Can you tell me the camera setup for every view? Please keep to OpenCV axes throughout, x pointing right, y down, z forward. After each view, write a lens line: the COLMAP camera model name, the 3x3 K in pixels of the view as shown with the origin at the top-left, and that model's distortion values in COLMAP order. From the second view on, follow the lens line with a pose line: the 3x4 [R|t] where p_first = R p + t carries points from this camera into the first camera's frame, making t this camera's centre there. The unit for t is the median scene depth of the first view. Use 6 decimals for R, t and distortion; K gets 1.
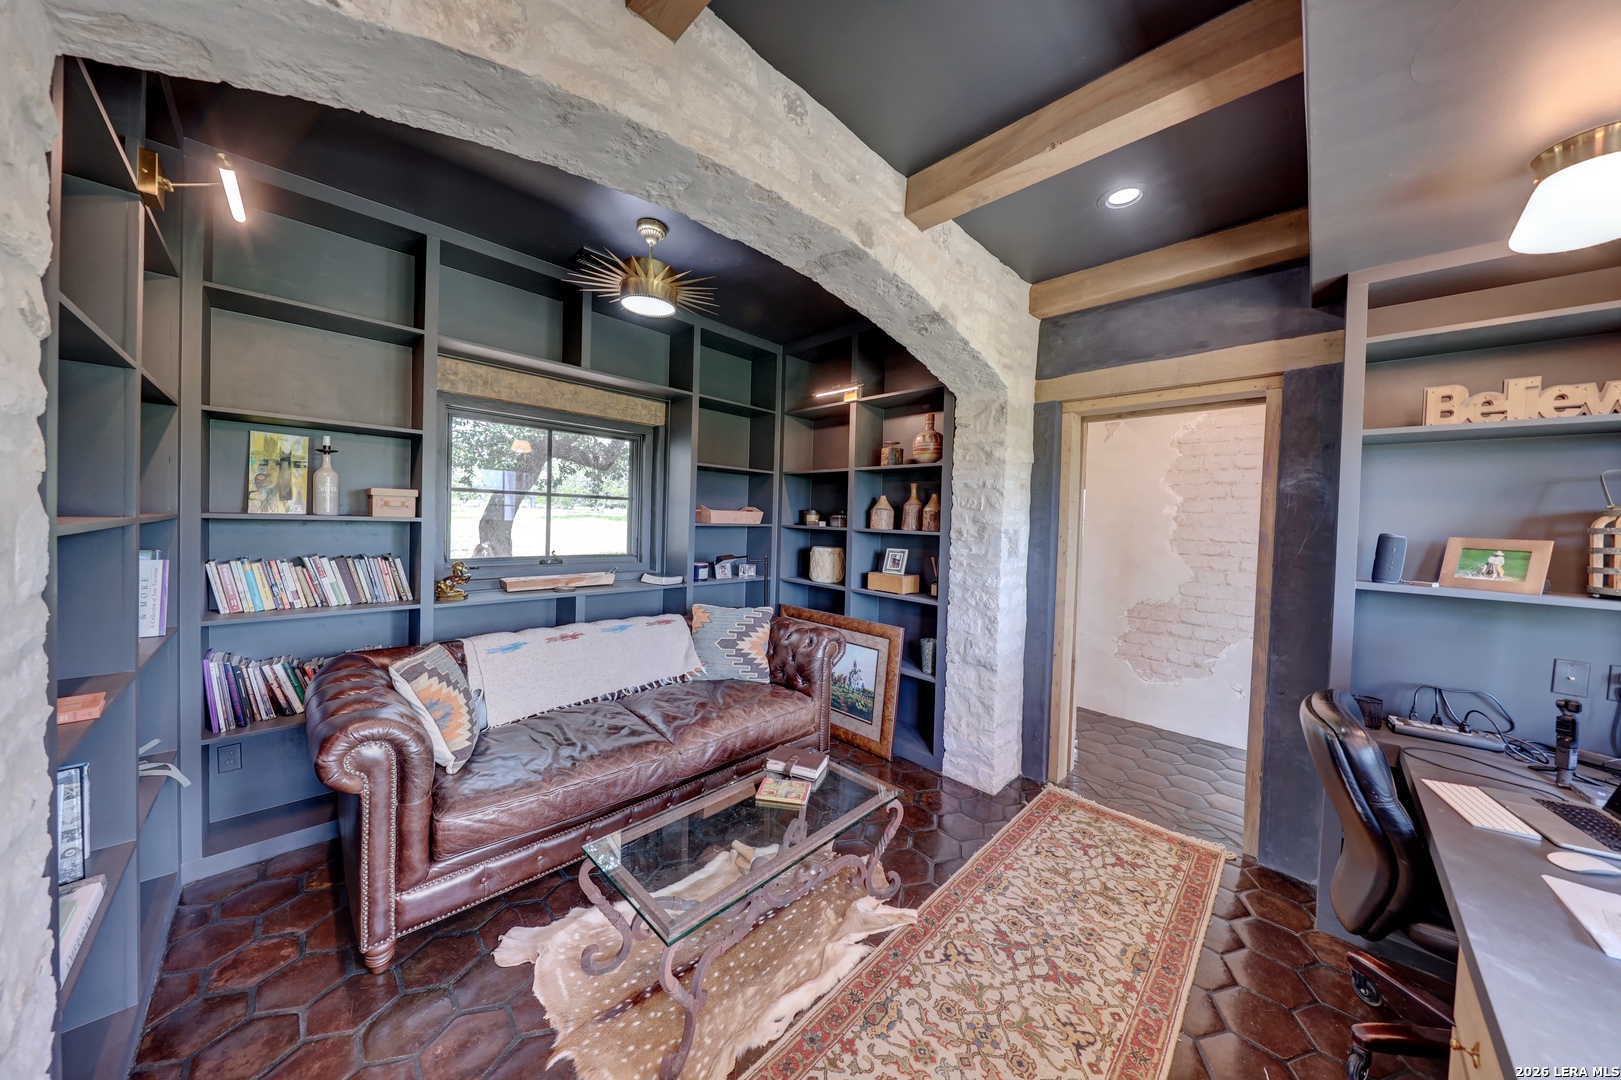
lens RADIAL K [[514.7, 0, 813.2], [0, 514.7, 530.3], [0, 0, 1]] dist [-0.000125, -0.000038]
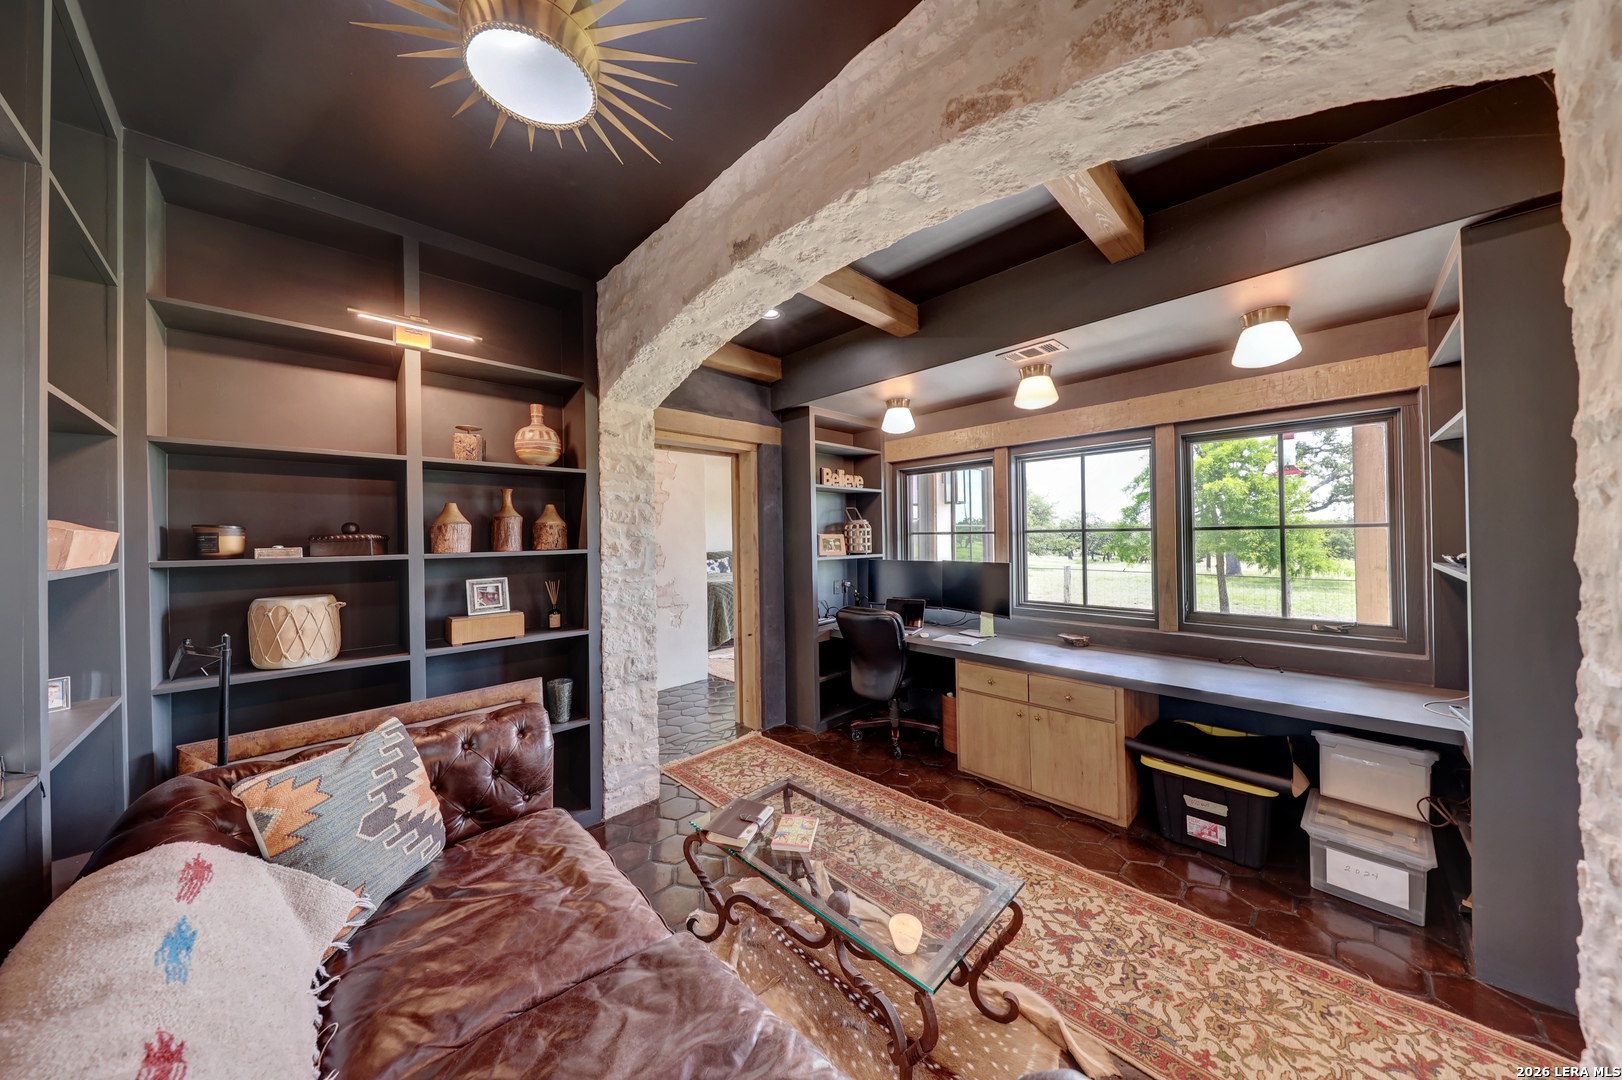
lens RADIAL K [[515.0, 0, 813.4], [0, 515.0, 534.1], [0, 0, 1]] dist [-0.000125, -0.000038]
pose [[0.003296, -0.027973, 0.999603, -0.643109], [0.039214, 0.998843, 0.027822, -0.032336], [-0.999225, 0.039106, 0.004389, 0.631665]]
